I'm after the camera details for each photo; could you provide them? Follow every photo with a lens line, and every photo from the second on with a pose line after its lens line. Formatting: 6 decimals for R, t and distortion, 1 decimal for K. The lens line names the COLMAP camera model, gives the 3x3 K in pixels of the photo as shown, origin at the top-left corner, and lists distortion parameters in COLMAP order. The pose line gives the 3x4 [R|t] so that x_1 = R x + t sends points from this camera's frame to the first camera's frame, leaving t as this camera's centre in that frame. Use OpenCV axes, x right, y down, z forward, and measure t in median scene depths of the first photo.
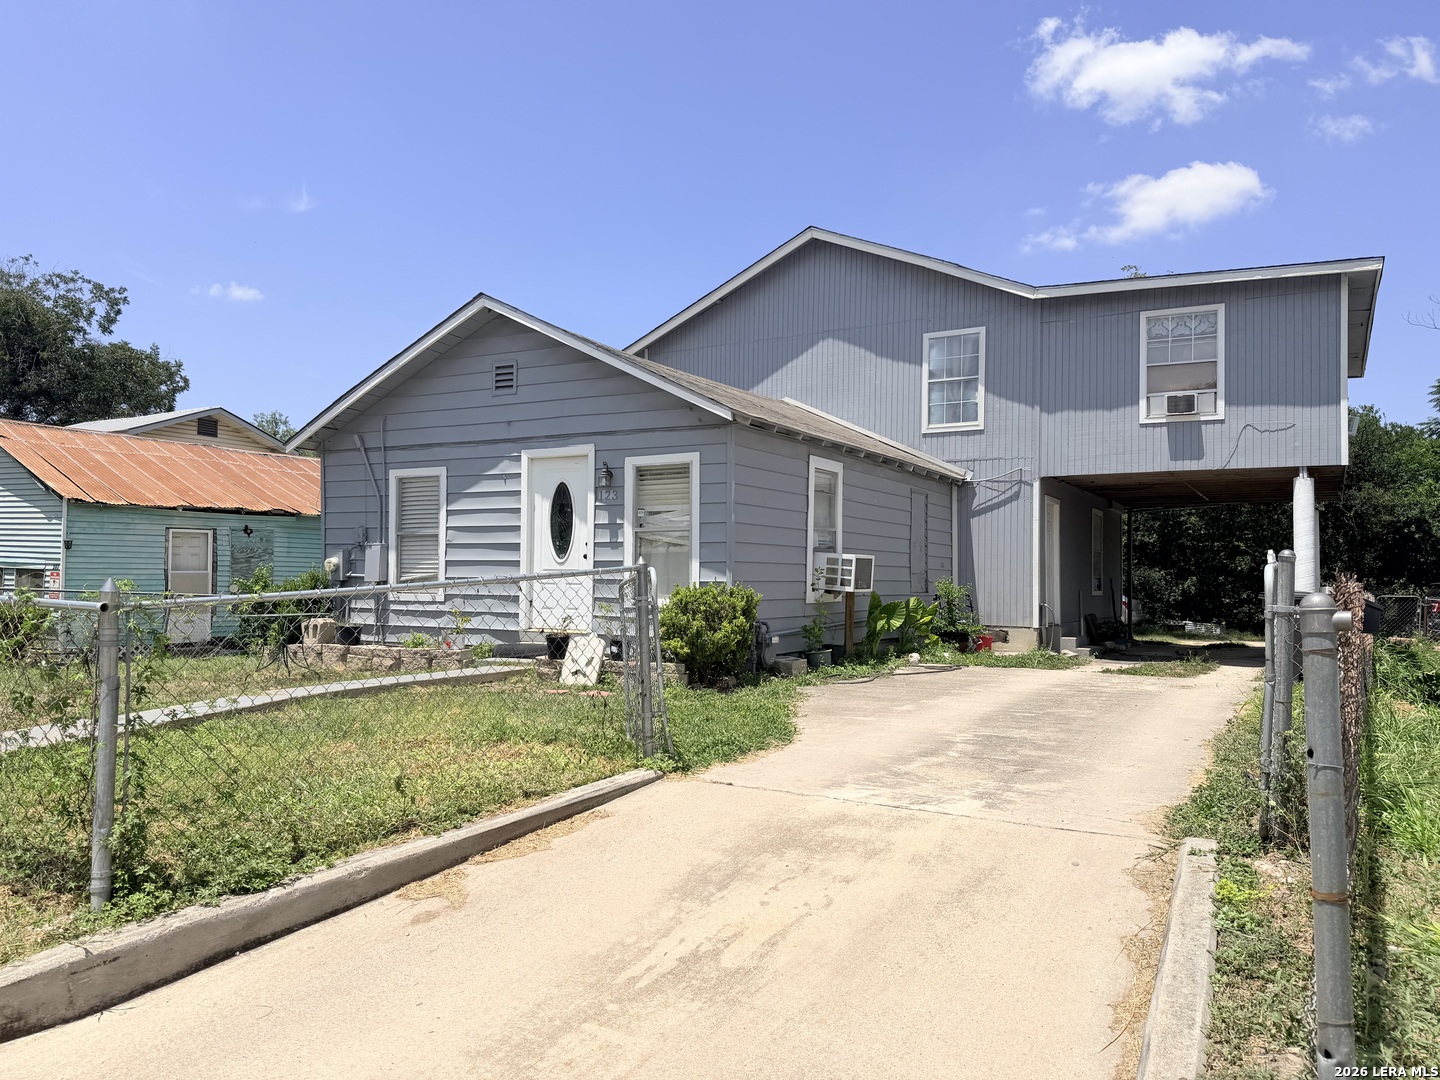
lens RADIAL K [[1023.5, 0, 707.8], [0, 1023.5, 557.4], [0, 0, 1]] dist [0.074817, -0.045512]
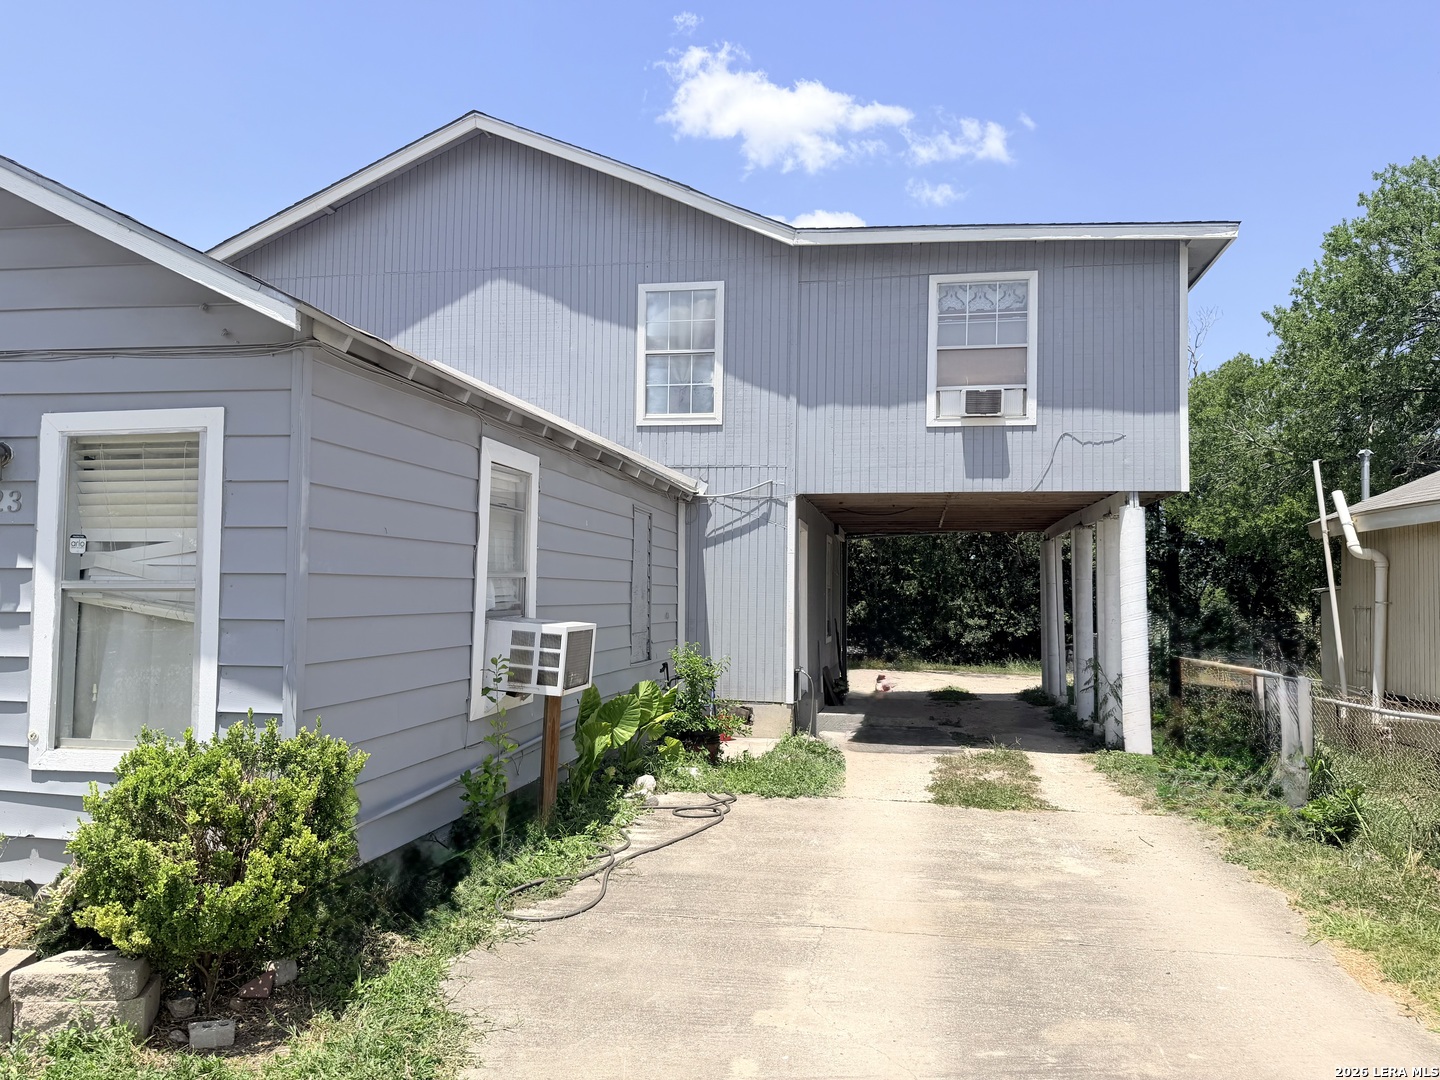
lens RADIAL K [[1023.5, 0, 701.1], [0, 1023.5, 551.9], [0, 0, 1]] dist [0.074817, -0.045512]
pose [[0.945650, 0.014970, 0.324841, 0.034212], [-0.009991, 0.999806, -0.016988, -0.031558], [-0.325032, 0.012819, 0.945616, 0.445920]]
